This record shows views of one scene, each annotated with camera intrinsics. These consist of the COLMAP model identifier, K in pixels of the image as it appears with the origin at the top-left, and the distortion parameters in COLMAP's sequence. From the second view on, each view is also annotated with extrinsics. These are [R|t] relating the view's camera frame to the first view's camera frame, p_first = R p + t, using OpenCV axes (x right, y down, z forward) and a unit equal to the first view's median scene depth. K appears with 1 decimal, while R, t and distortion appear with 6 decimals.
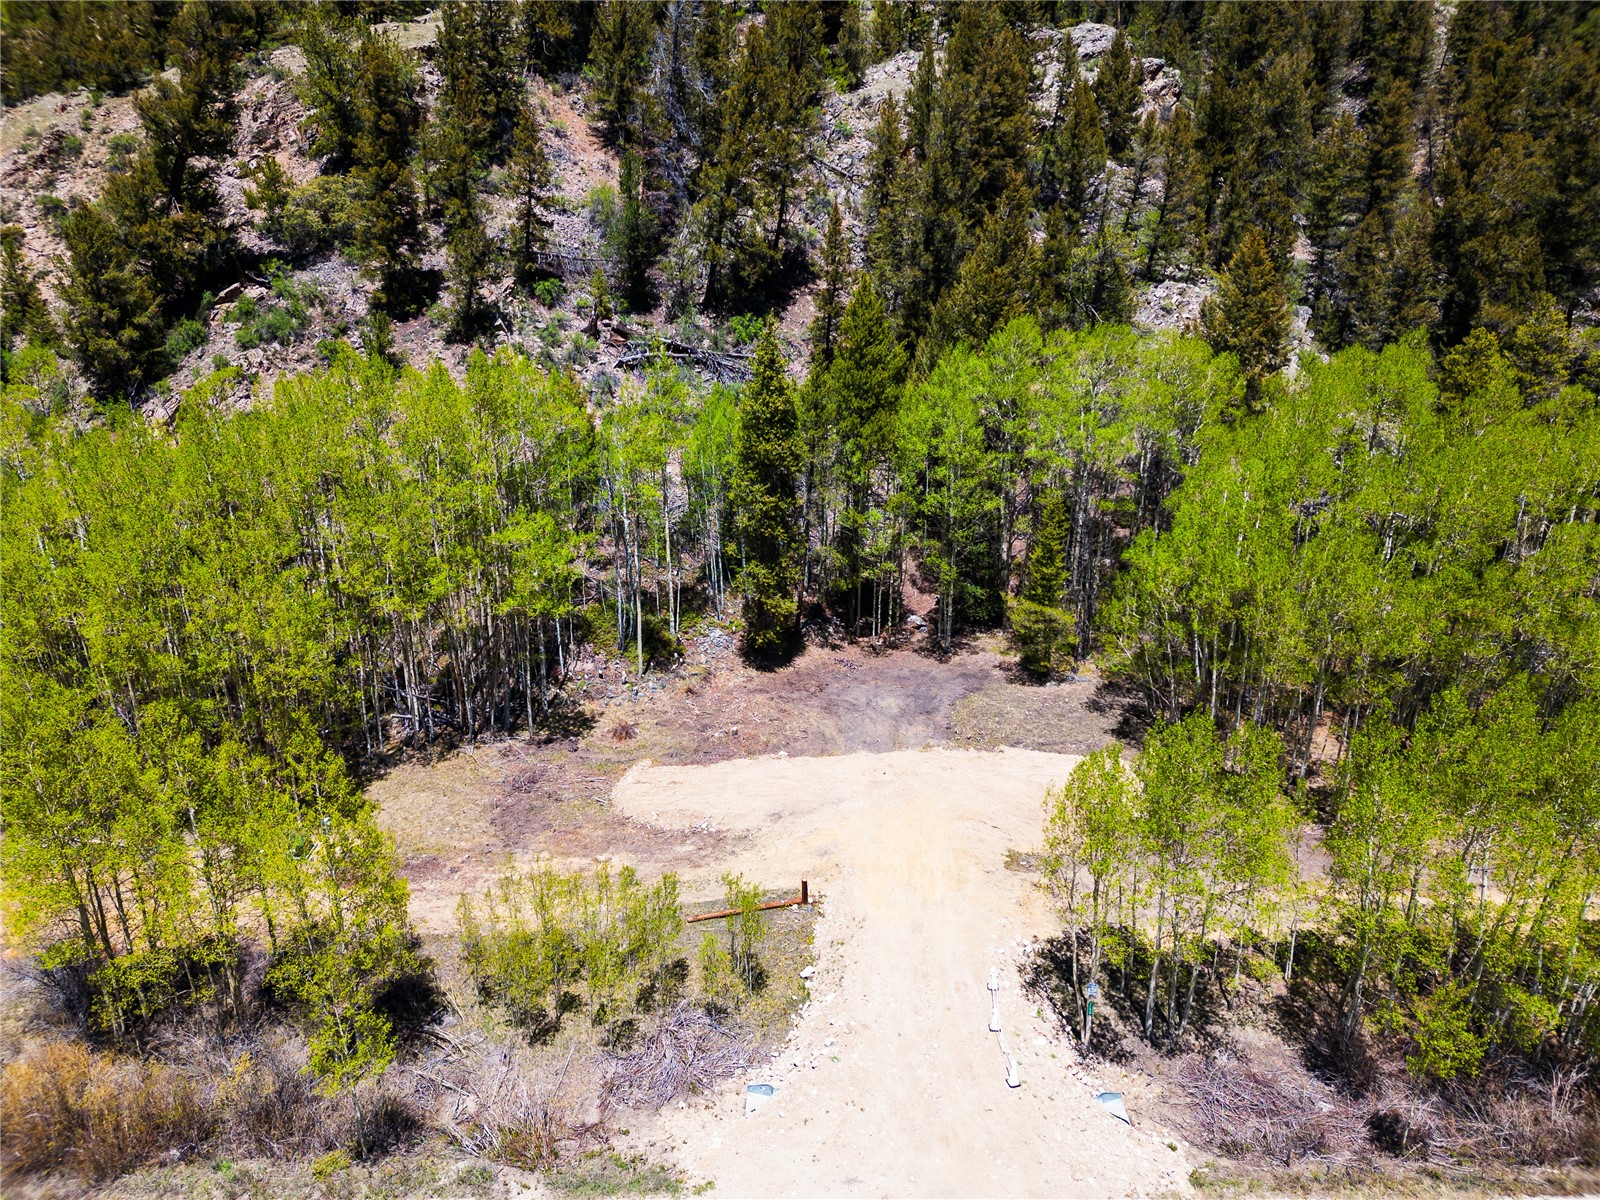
lens RADIAL K [[1130.8, 0, 803.8], [0, 1130.8, 562.1], [0, 0, 1]] dist [0.067571, -0.071316]
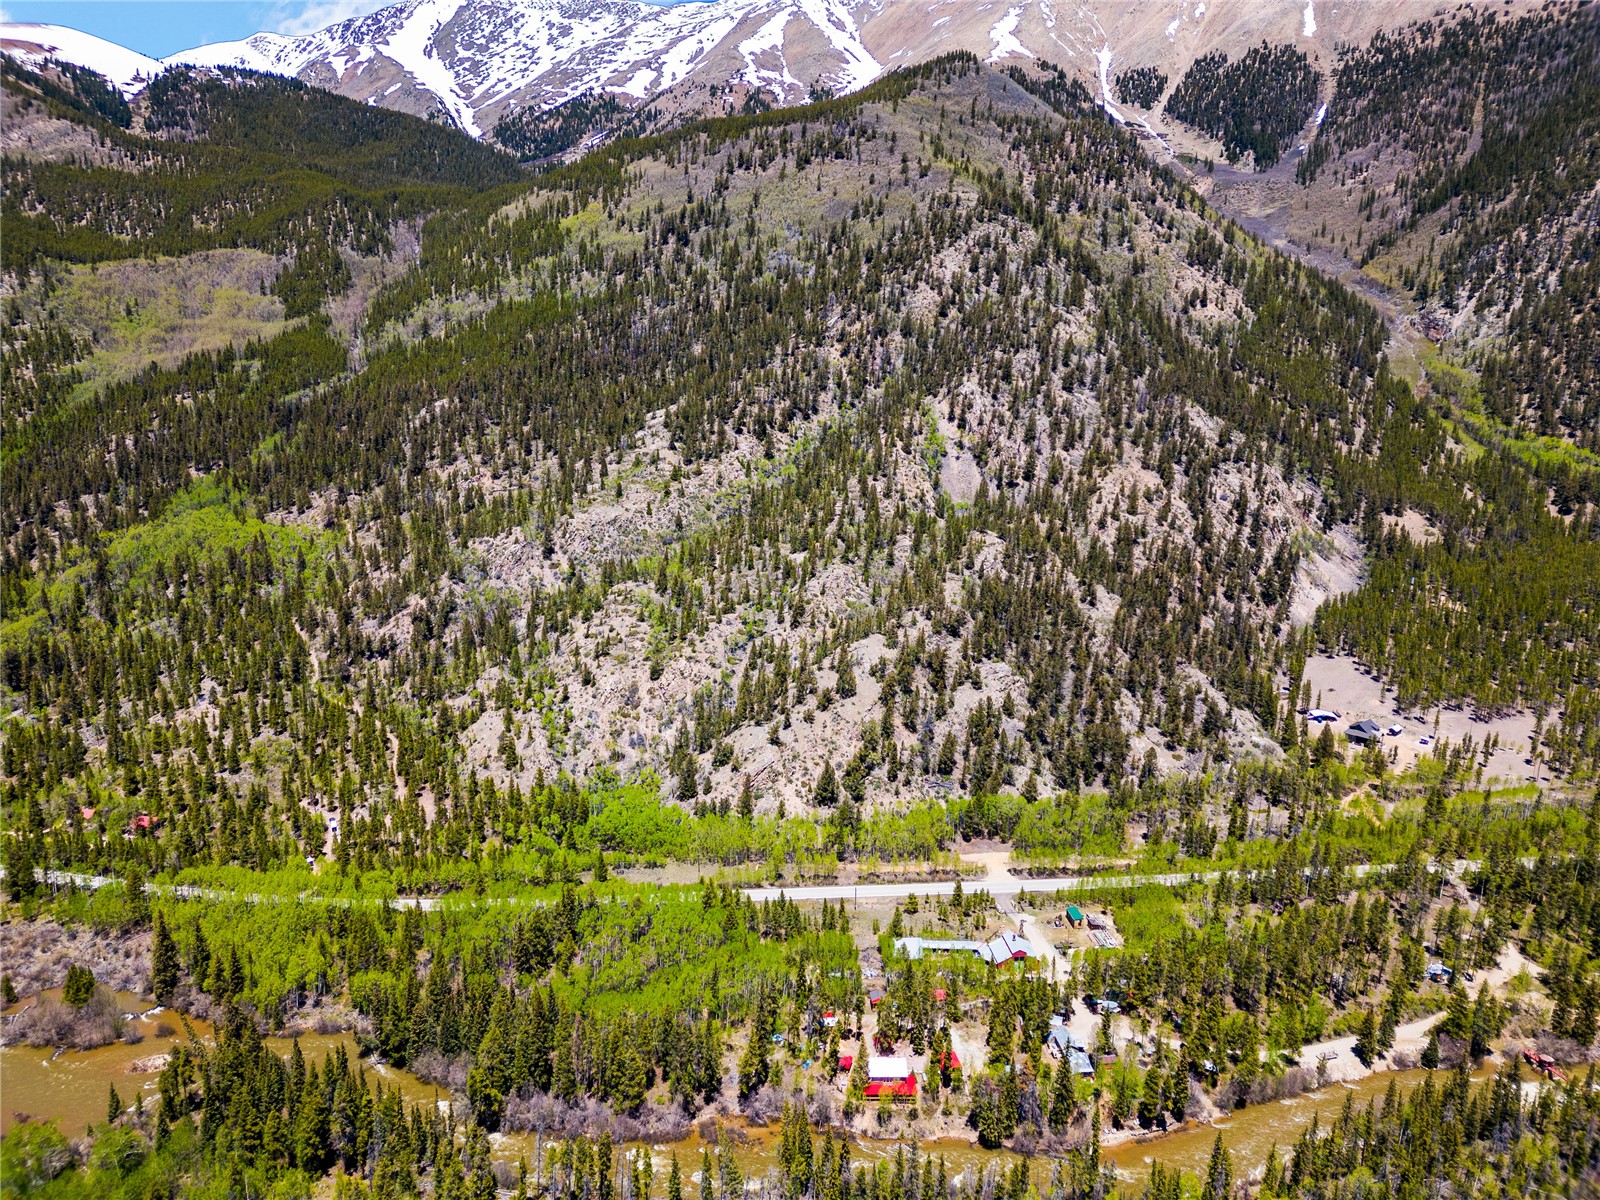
lens RADIAL K [[1130.8, 0, 803.8], [0, 1130.8, 562.1], [0, 0, 1]] dist [0.067571, -0.071316]
pose [[0.996943, -0.006551, 0.077857, -1.530044], [0.015100, 0.993848, -0.109721, -0.850682], [-0.076659, 0.110561, 0.990908, -5.950019]]
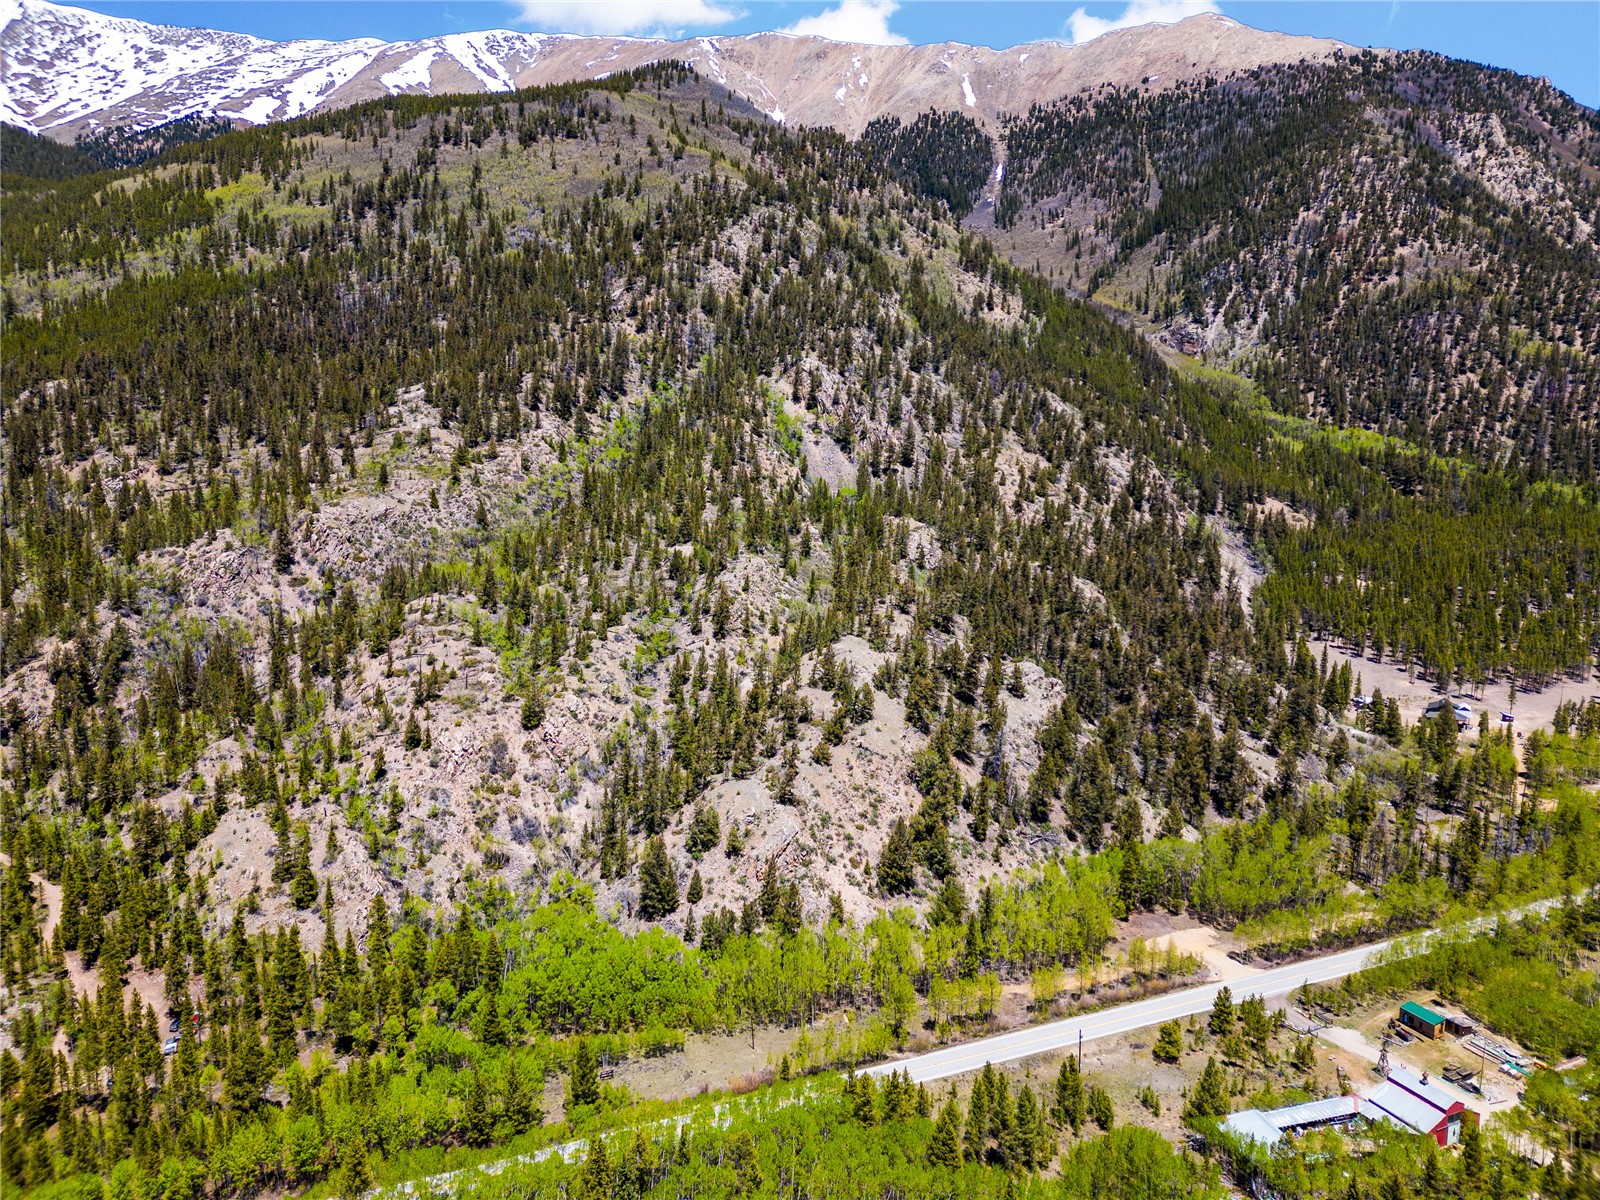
lens RADIAL K [[1130.8, 0, 803.8], [0, 1130.8, 562.1], [0, 0, 1]] dist [0.067571, -0.071316]
pose [[0.923482, -0.043596, 0.381157, -2.733884], [0.115025, 0.979279, -0.166679, -0.667190], [-0.365992, 0.197768, 0.909361, -2.836432]]
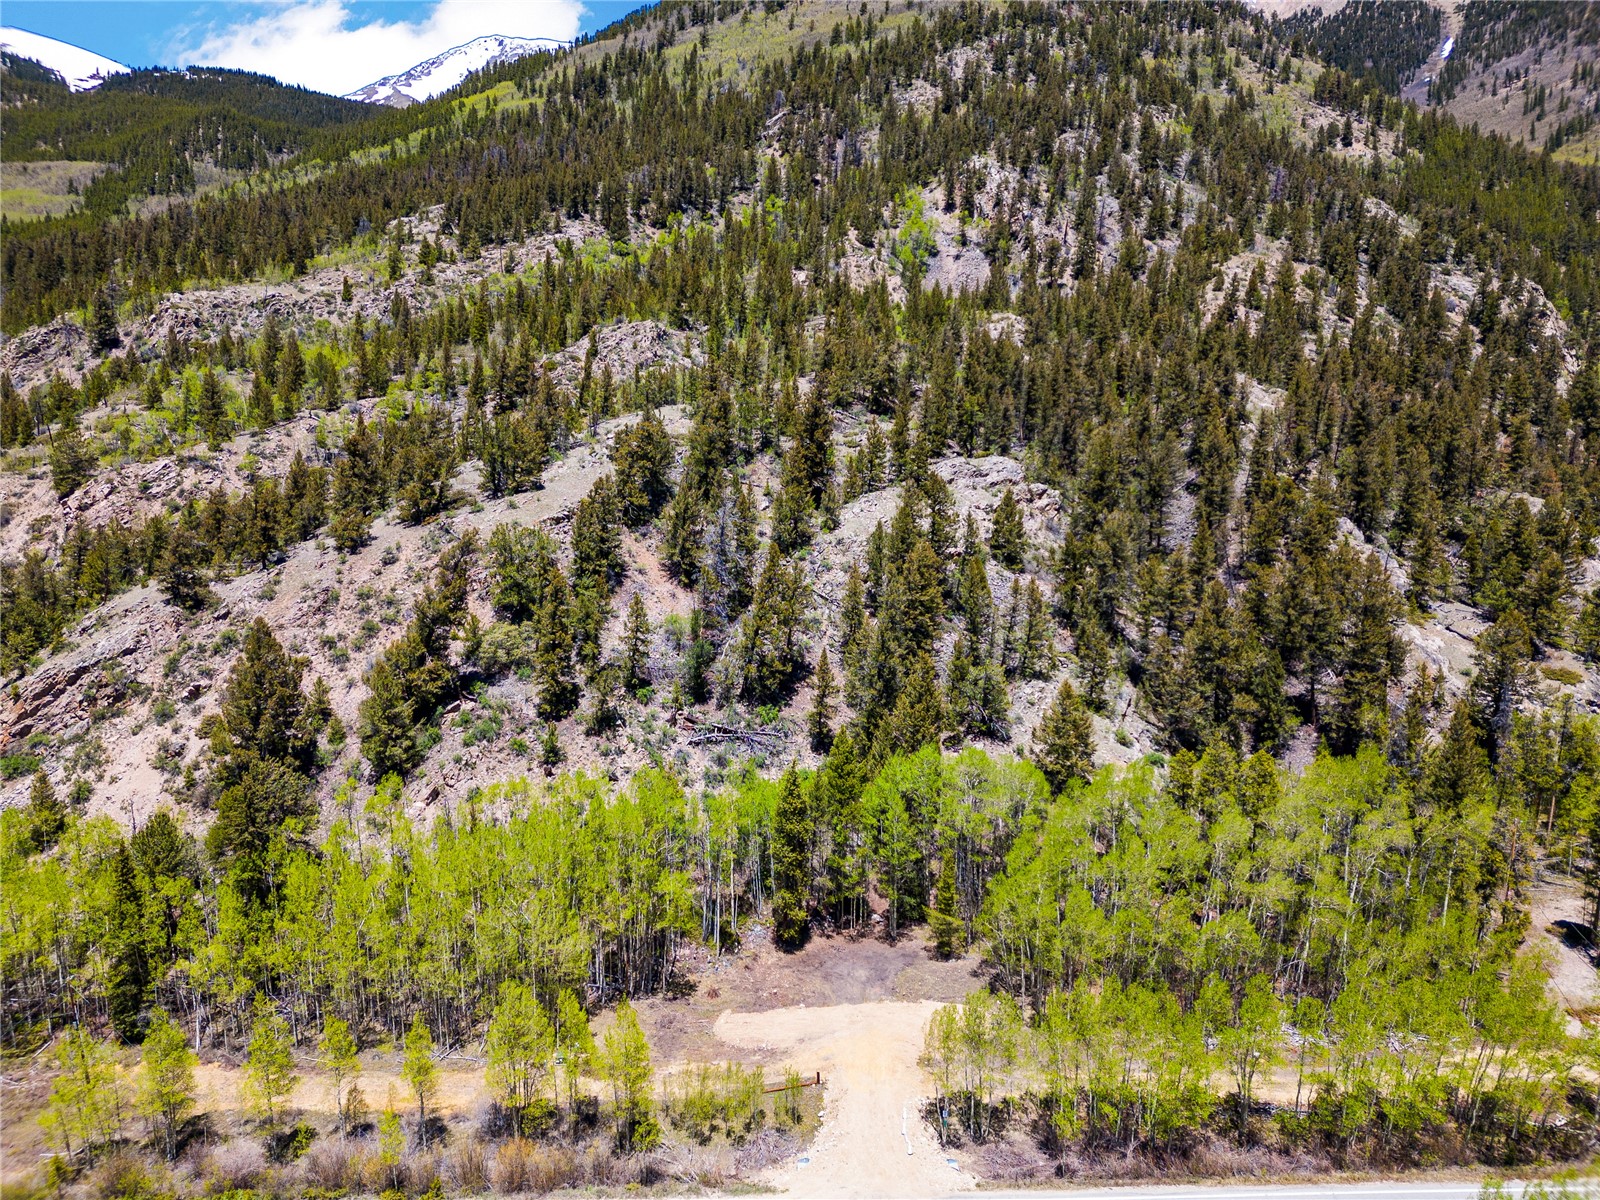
lens RADIAL K [[1130.8, 0, 803.8], [0, 1130.8, 562.1], [0, 0, 1]] dist [0.067571, -0.071316]
pose [[0.999844, -0.007570, 0.015957, -0.031586], [0.010504, 0.981214, -0.192639, -0.140601], [-0.014199, 0.192776, 0.981140, -0.747690]]
